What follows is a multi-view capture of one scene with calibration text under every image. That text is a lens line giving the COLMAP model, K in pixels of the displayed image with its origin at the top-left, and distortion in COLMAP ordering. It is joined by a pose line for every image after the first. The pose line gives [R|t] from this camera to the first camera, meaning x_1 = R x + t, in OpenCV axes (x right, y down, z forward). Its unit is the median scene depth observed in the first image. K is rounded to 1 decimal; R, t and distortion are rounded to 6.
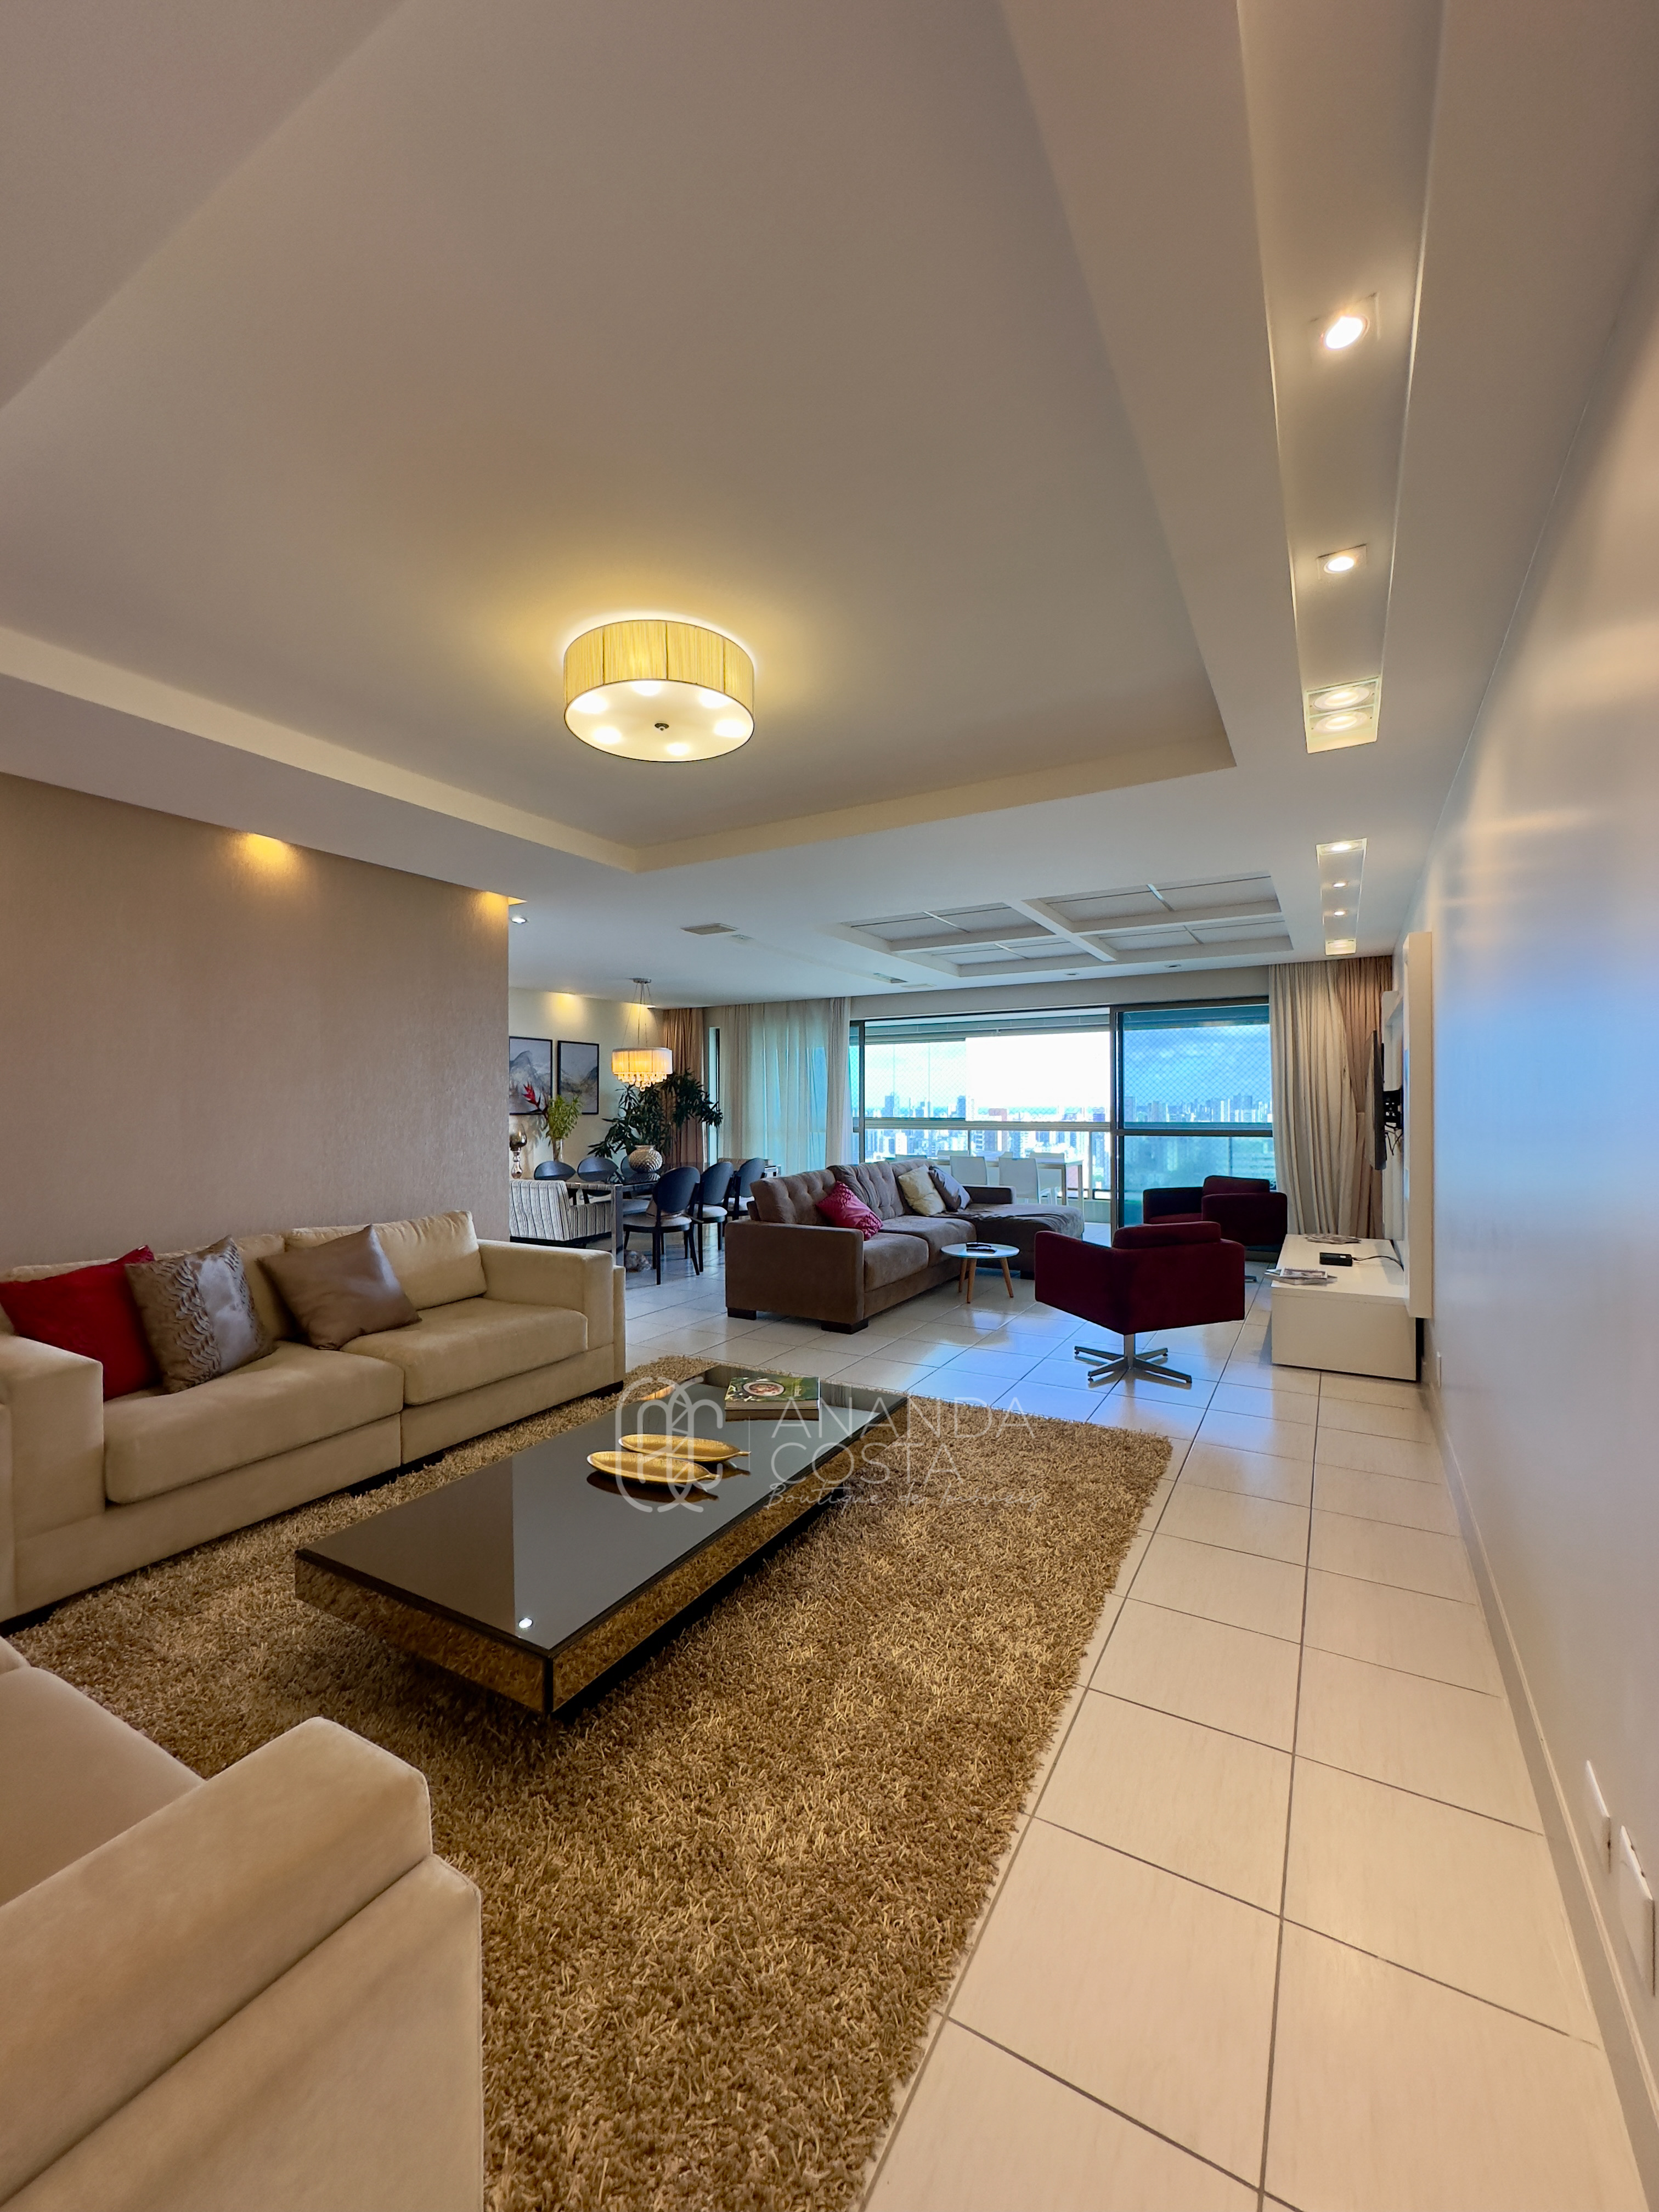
lens RADIAL K [[885.0, 0, 831.3], [0, 885.0, 1108.3], [0, 0, 1]] dist [-0.005573, 0.001200]
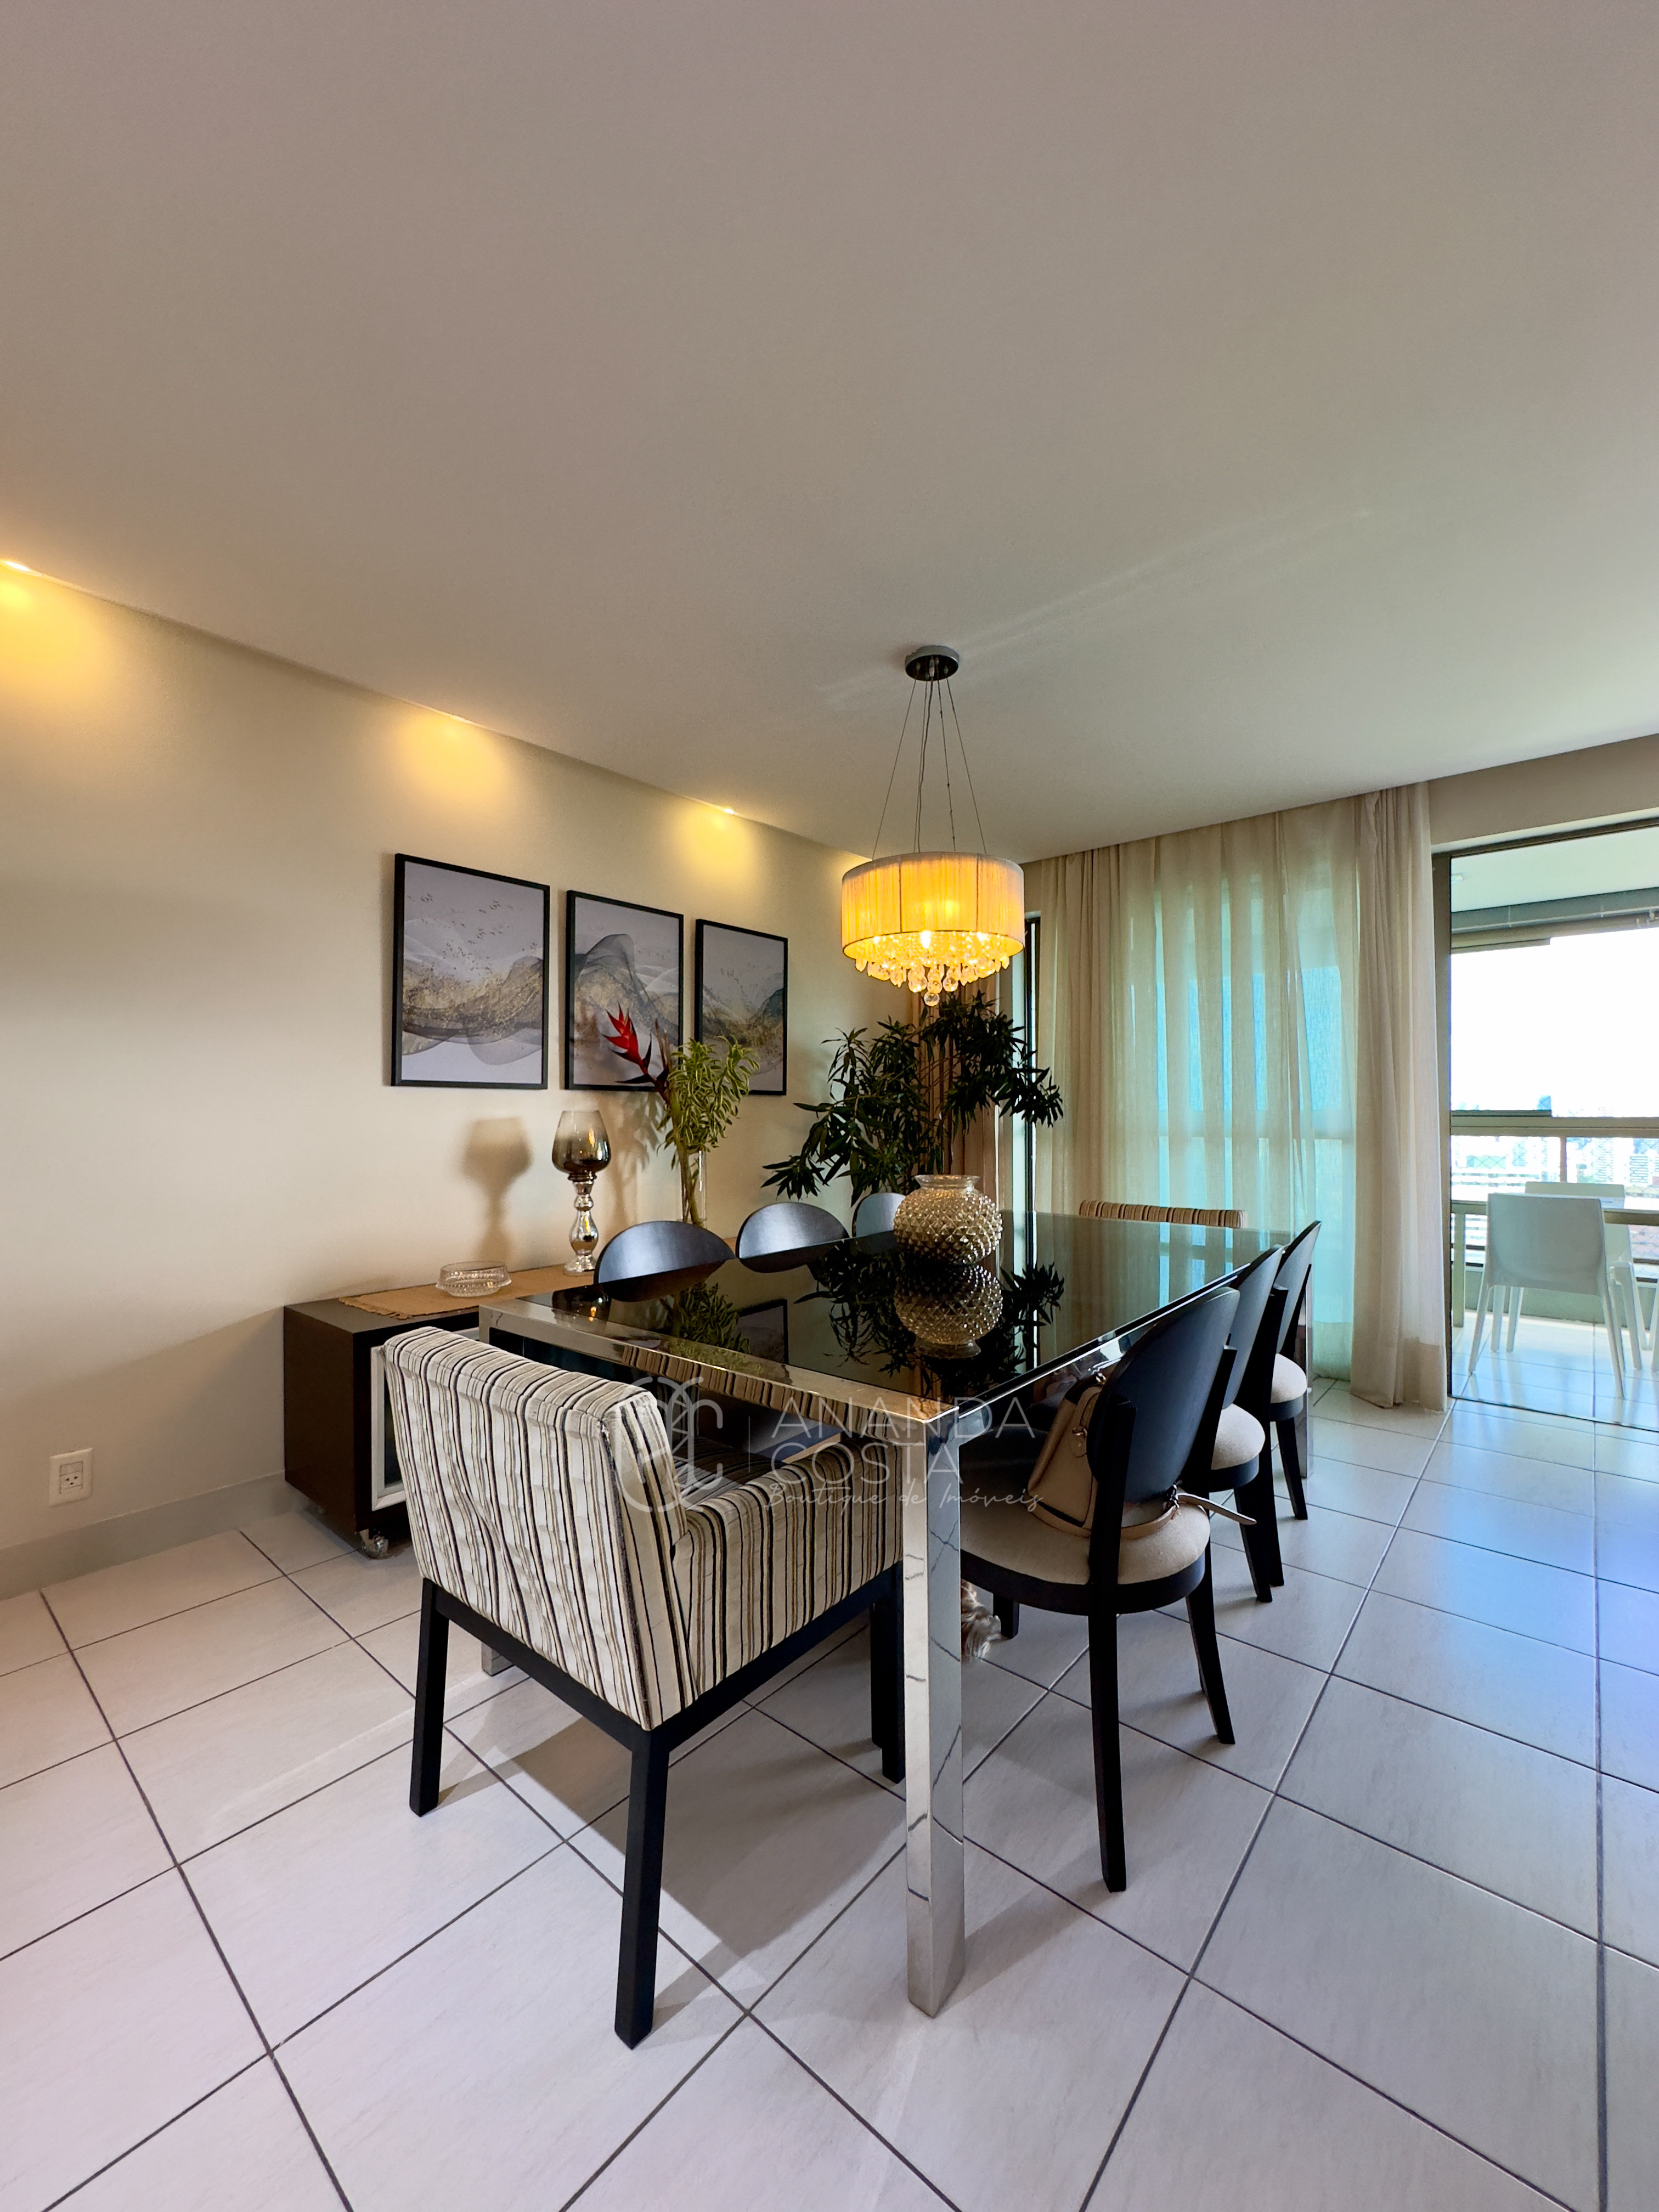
lens RADIAL K [[896.3, 0, 820.4], [0, 896.3, 1099.2], [0, 0, 1]] dist [-0.013062, 0.000143]
pose [[0.980988, -0.001036, -0.194066, -0.166181], [-0.002329, 0.999851, -0.017110, 0.017454], [0.194055, 0.017237, 0.980839, 0.587526]]
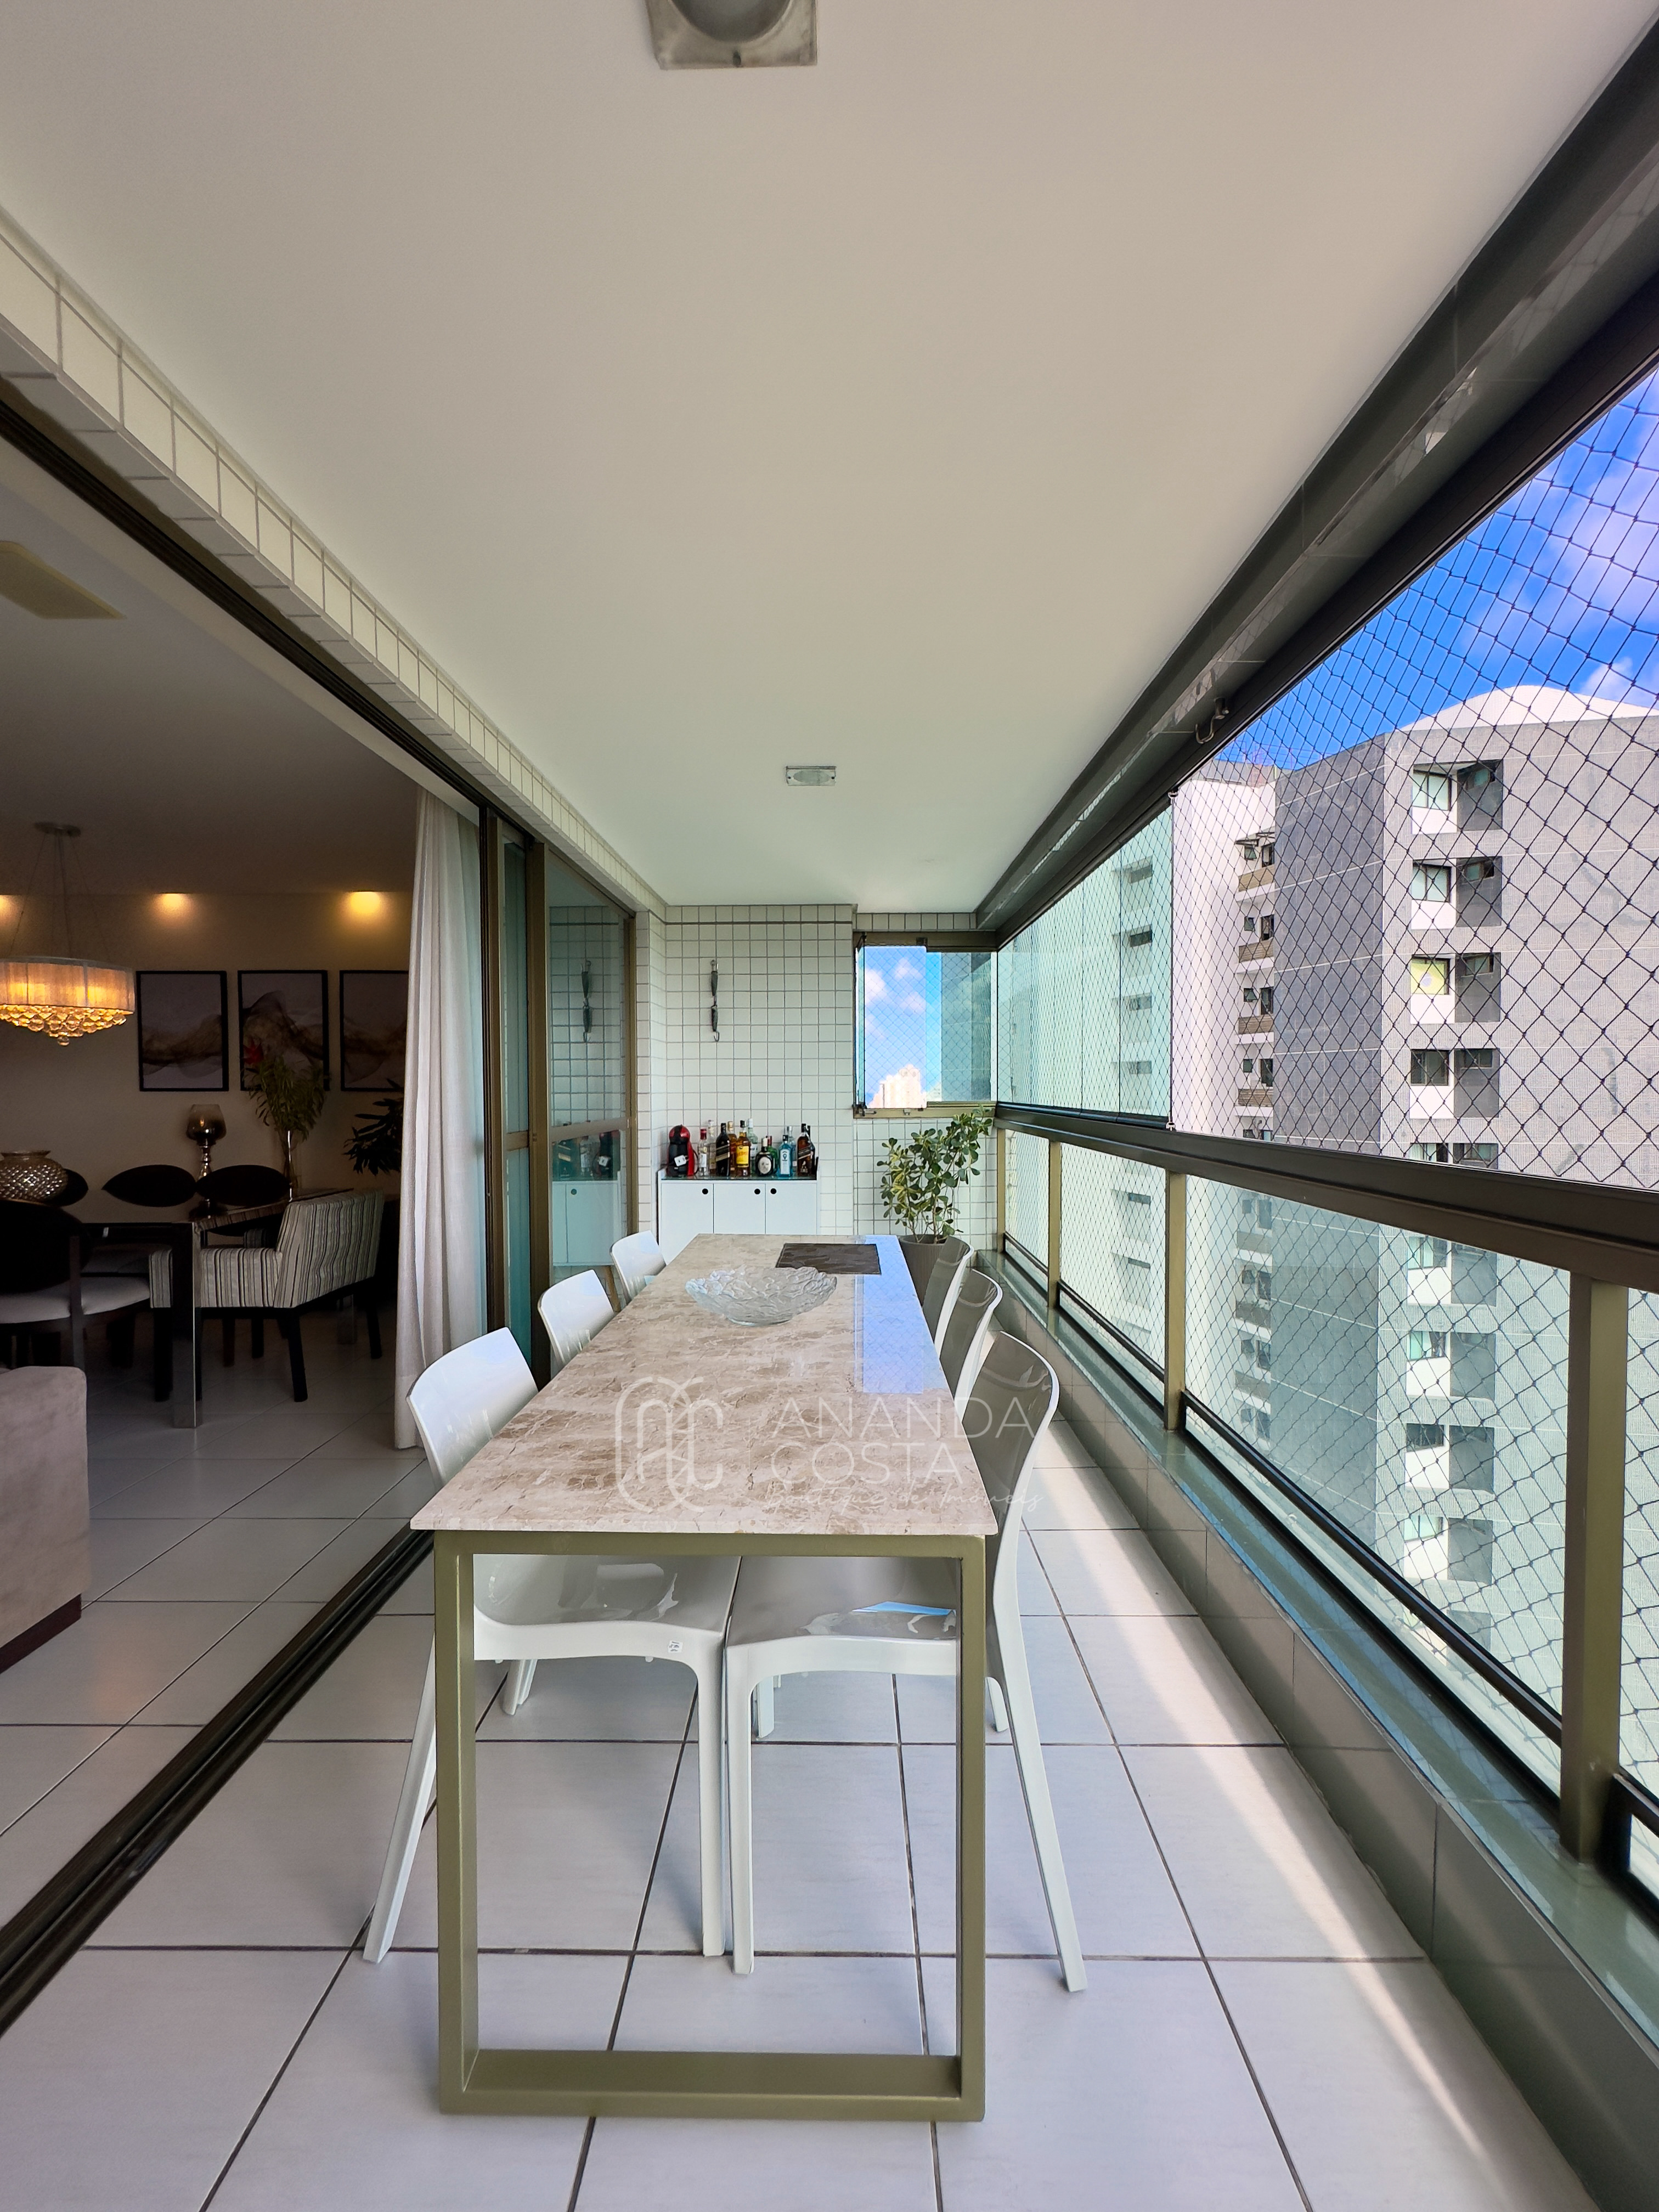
lens RADIAL K [[892.5, 0, 829.5], [0, 892.5, 1104.7], [0, 0, 1]] dist [-0.001066, 0.000131]
pose [[0.484388, 0.016541, -0.874697, 0.395584], [0.000460, 0.999816, 0.019162, 0.005209], [0.874853, -0.009685, 0.484291, 0.990070]]
